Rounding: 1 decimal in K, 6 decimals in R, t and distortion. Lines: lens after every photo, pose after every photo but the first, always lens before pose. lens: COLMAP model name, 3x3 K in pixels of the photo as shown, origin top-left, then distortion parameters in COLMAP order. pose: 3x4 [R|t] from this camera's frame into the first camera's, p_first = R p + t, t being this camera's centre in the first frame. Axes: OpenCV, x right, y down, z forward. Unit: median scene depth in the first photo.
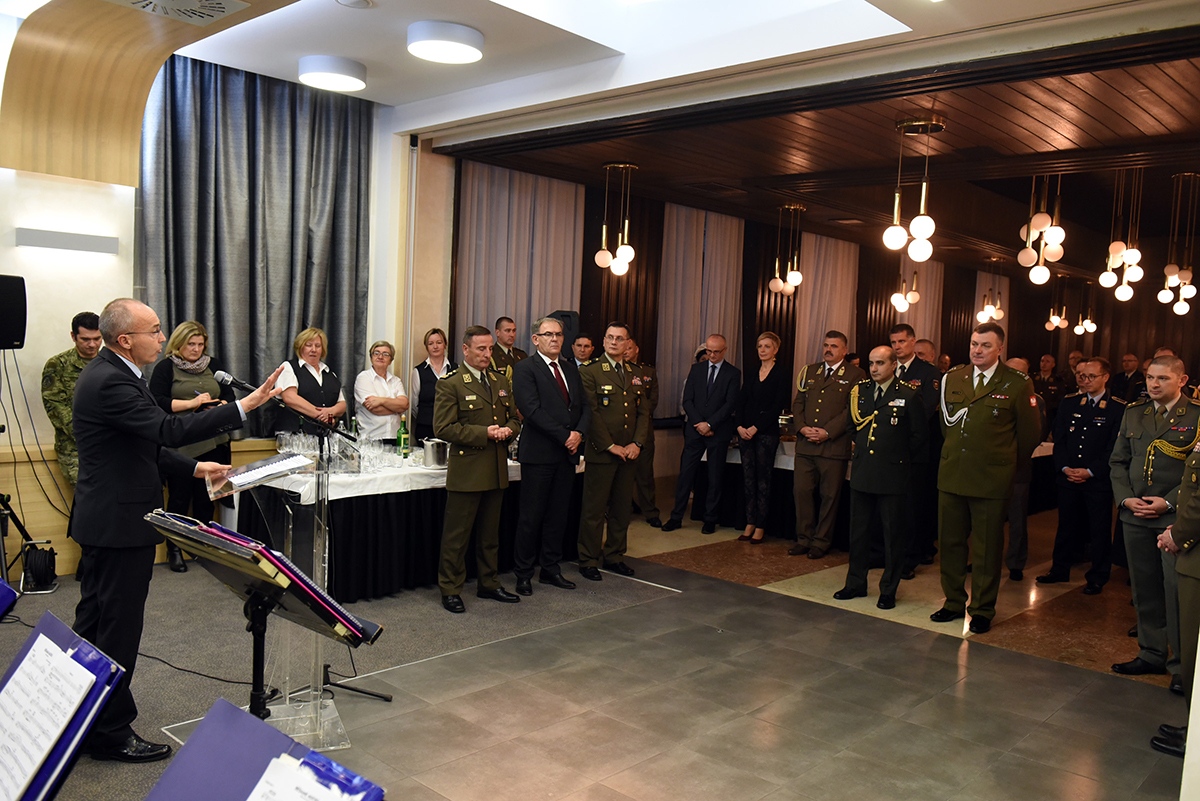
lens RADIAL K [[943.5, 0, 606.0], [0, 943.5, 426.3], [0, 0, 1]] dist [-0.034017, 0.006311]
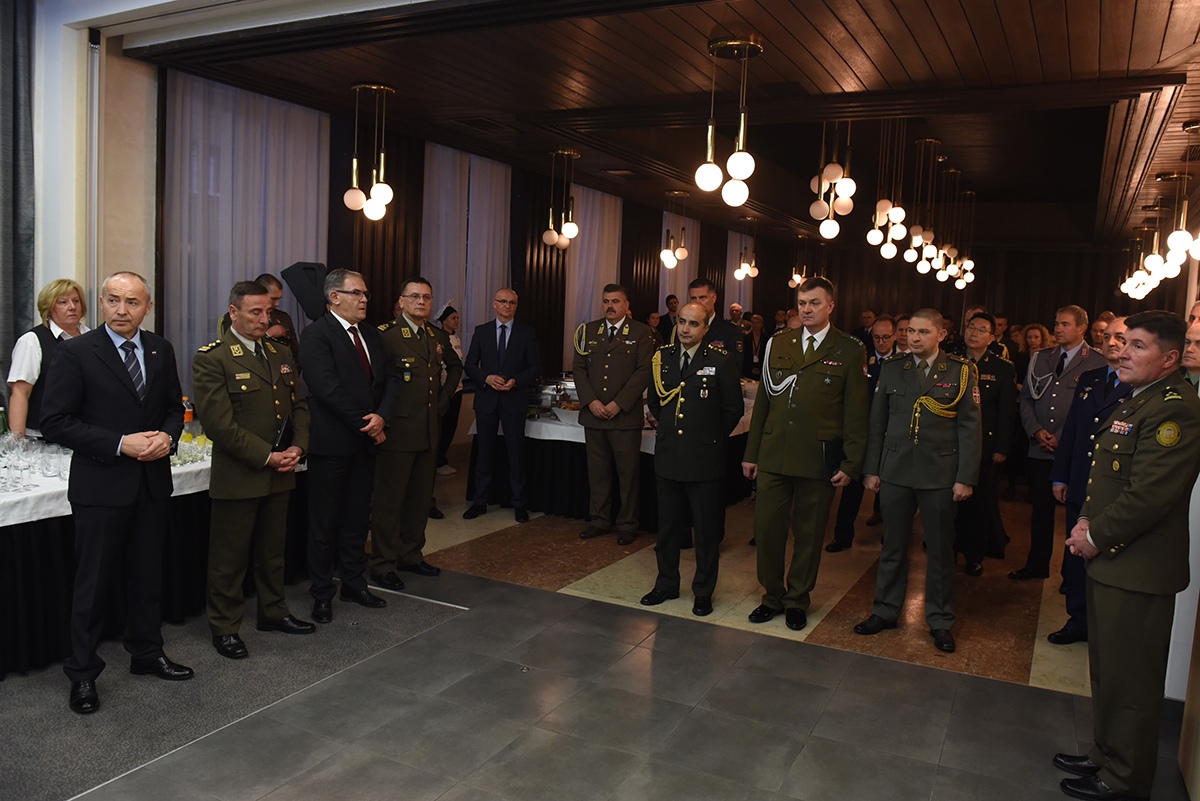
lens RADIAL K [[863.6, 0, 614.3], [0, 863.6, 402.8], [0, 0, 1]] dist [-0.038153, -0.008798]
pose [[0.959689, -0.033615, 0.279048, -0.000031], [0.025130, 0.999108, 0.033930, -0.020493], [-0.279940, -0.025550, 0.959678, 0.226678]]
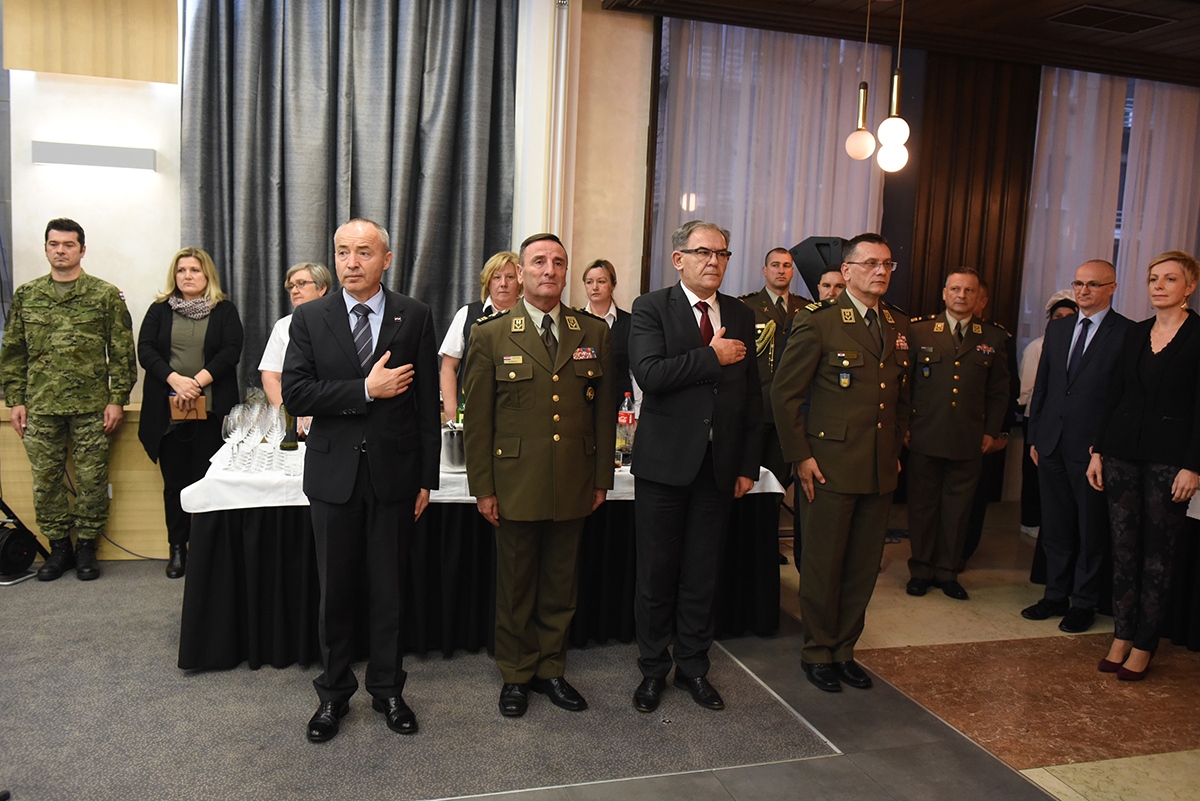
lens RADIAL K [[943.5, 0, 601.8], [0, 943.5, 397.3], [0, 0, 1]] dist [-0.034017, 0.006311]
pose [[0.858998, 0.044360, -0.510053, 0.191852], [-0.046593, 0.998879, 0.008405, -0.011973], [0.509854, 0.016545, 0.860102, 0.435140]]
